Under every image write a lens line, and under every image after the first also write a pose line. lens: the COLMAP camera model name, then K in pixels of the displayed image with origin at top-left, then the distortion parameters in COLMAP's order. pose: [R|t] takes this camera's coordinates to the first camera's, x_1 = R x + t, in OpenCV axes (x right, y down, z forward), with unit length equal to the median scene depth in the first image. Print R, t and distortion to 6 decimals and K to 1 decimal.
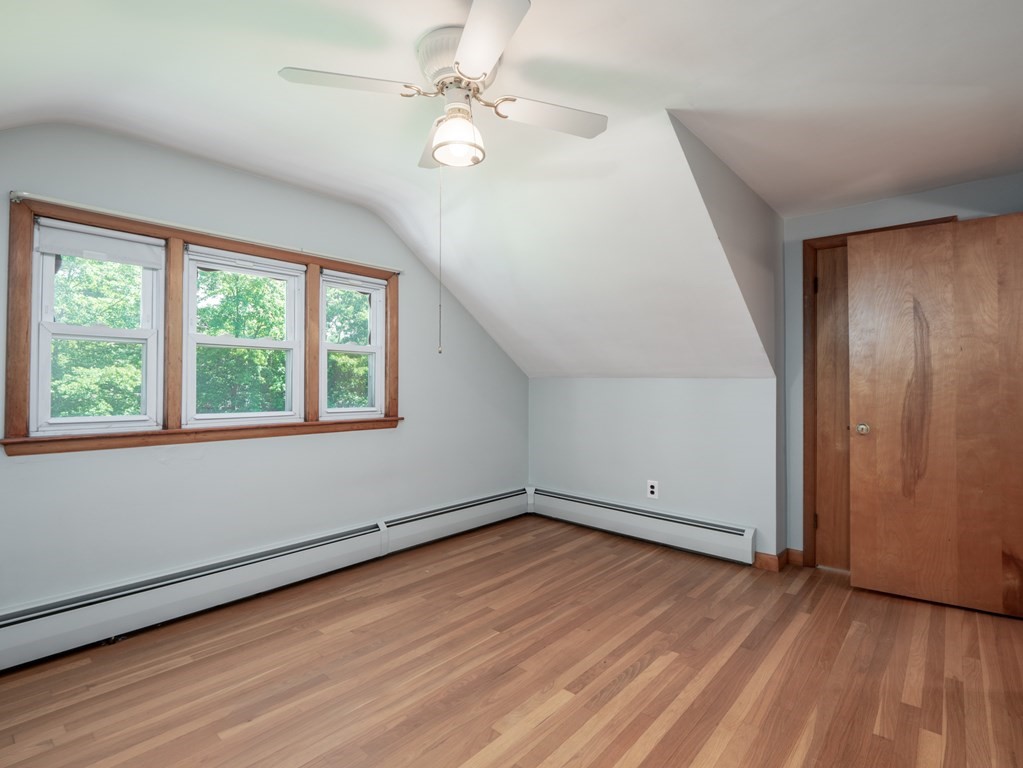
lens RADIAL K [[517.0, 0, 505.1], [0, 517.0, 380.0], [0, 0, 1]] dist [-0.003165, -0.000384]
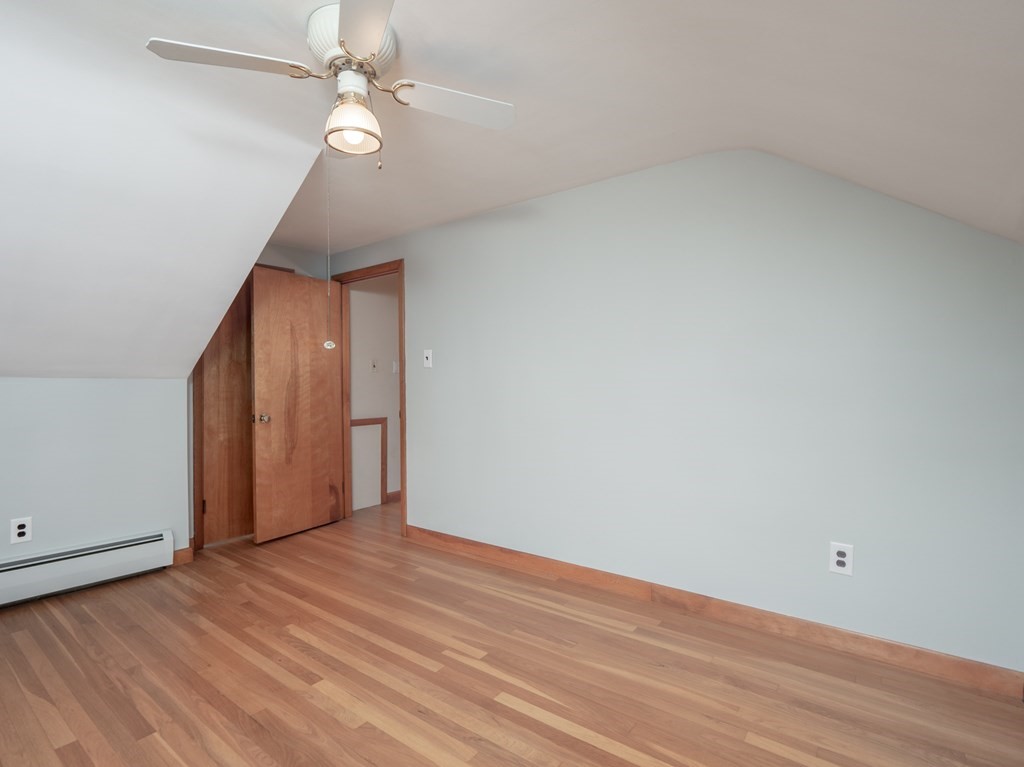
lens RADIAL K [[517.5, 0, 505.6], [0, 517.5, 379.5], [0, 0, 1]] dist [-0.003165, -0.000384]
pose [[-0.056573, 0.002533, 0.998395, -0.712102], [0.001209, 0.999996, -0.002469, 0.001593], [-0.998398, 0.001068, -0.056576, 0.523845]]
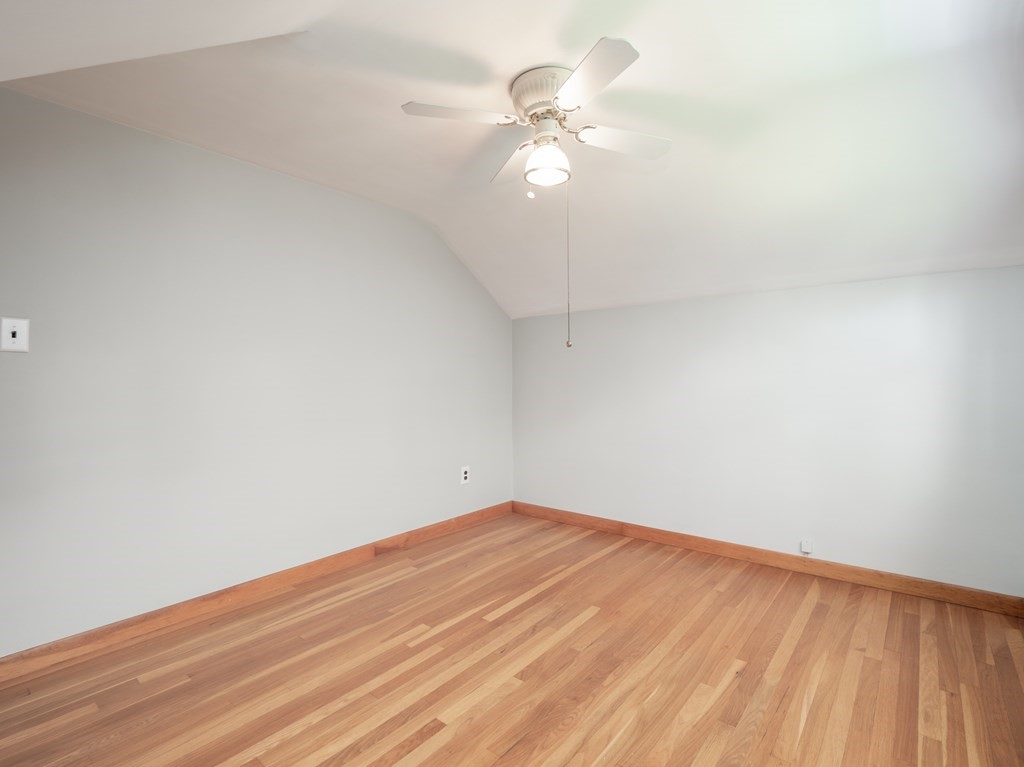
lens RADIAL K [[517.5, 0, 505.6], [0, 517.5, 379.5], [0, 0, 1]] dist [-0.003165, -0.000384]
pose [[-0.999475, 0.007438, -0.031549, 0.028701], [0.007394, 0.999972, 0.001528, 0.009128], [0.031559, 0.001294, -0.999501, 1.455455]]
